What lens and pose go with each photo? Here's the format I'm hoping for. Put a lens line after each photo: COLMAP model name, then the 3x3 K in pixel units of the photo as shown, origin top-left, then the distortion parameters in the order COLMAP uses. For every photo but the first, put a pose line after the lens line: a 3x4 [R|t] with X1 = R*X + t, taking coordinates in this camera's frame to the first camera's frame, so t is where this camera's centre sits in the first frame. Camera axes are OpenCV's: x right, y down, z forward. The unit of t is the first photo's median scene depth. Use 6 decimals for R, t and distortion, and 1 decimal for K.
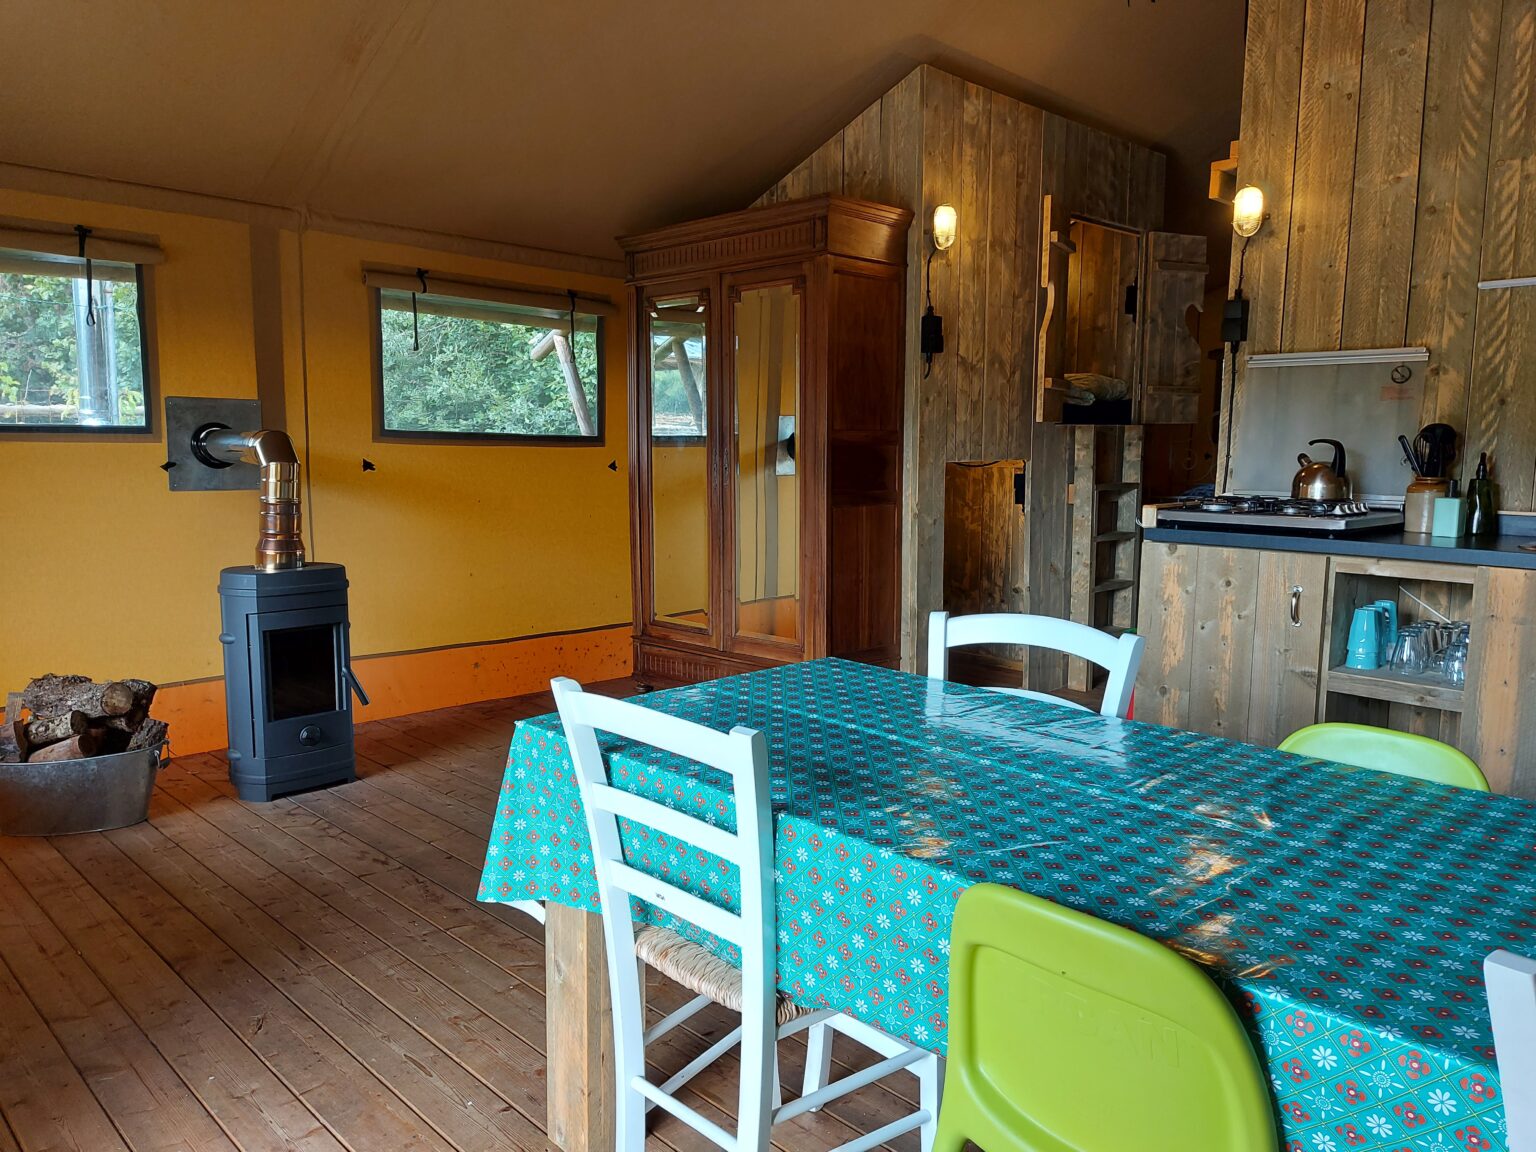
lens RADIAL K [[1122.4, 0, 768.0], [0, 1122.4, 576.0], [0, 0, 1]] dist [0.000169, -0.002652]
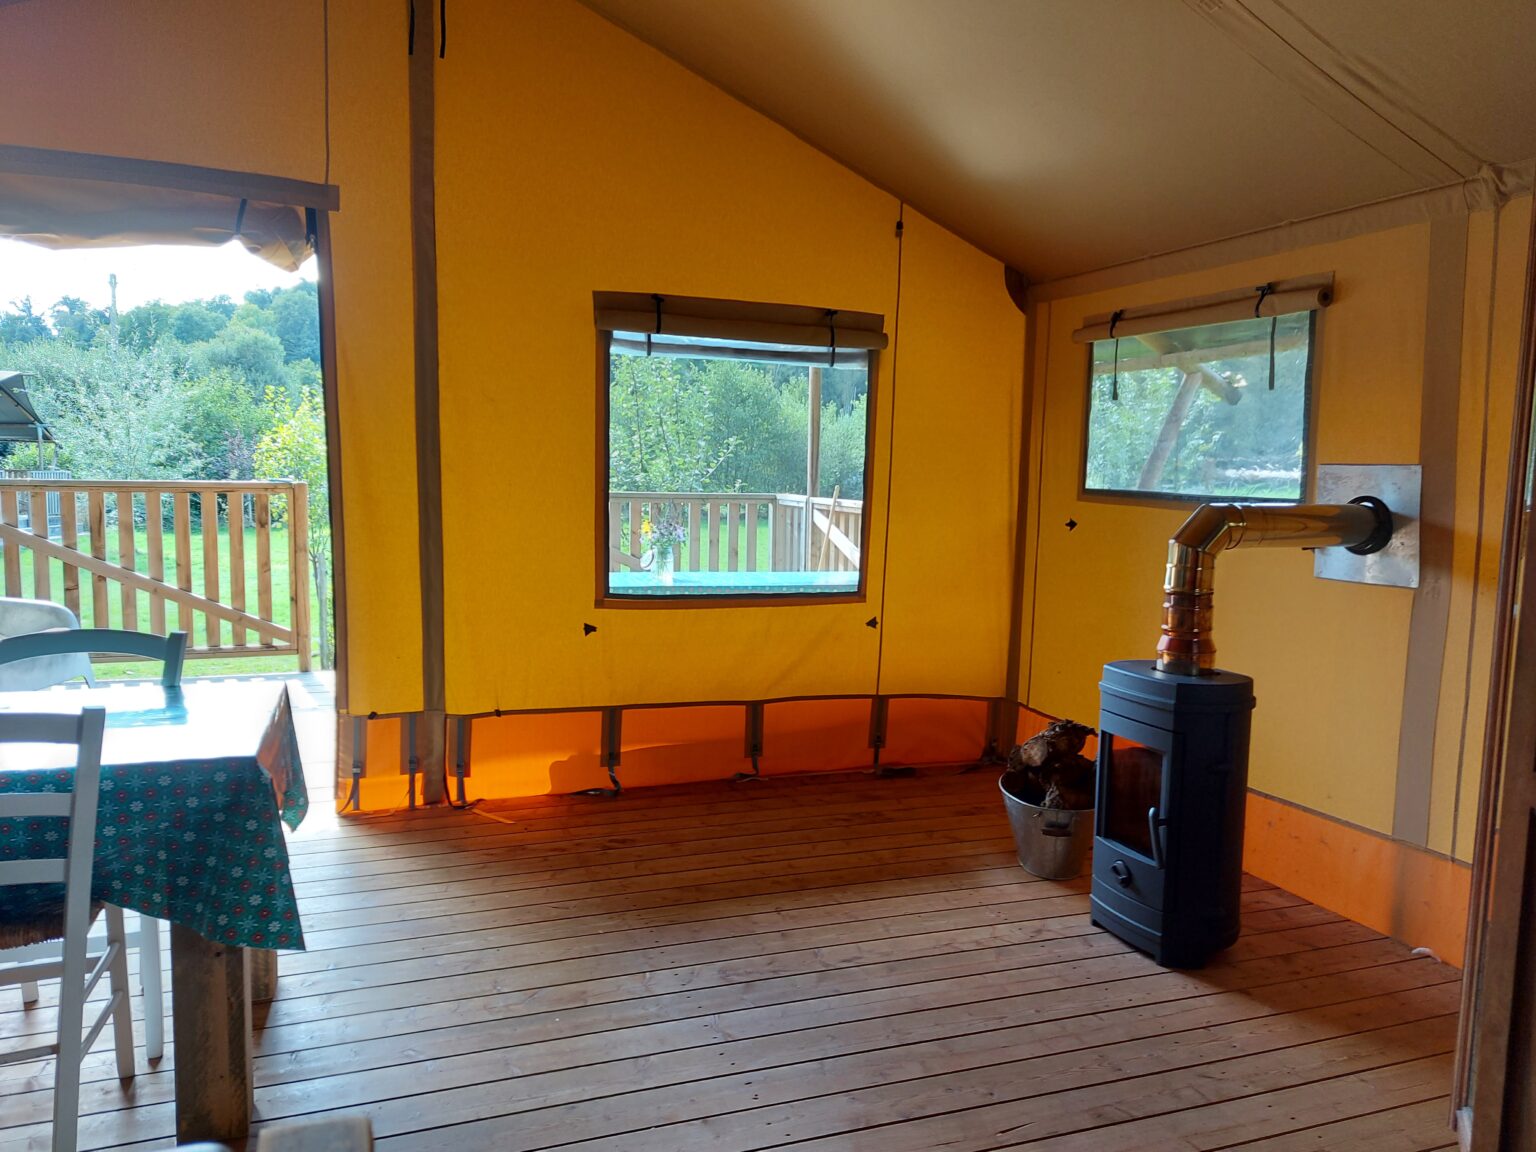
lens RADIAL K [[1122.4, 0, 768.0], [0, 1122.4, 576.0], [0, 0, 1]] dist [0.000169, -0.002652]
pose [[-0.414050, 0.068335, -0.907686, 0.417639], [-0.140620, 0.980405, 0.137955, -0.144277], [0.899327, 0.184759, -0.396327, 1.037868]]
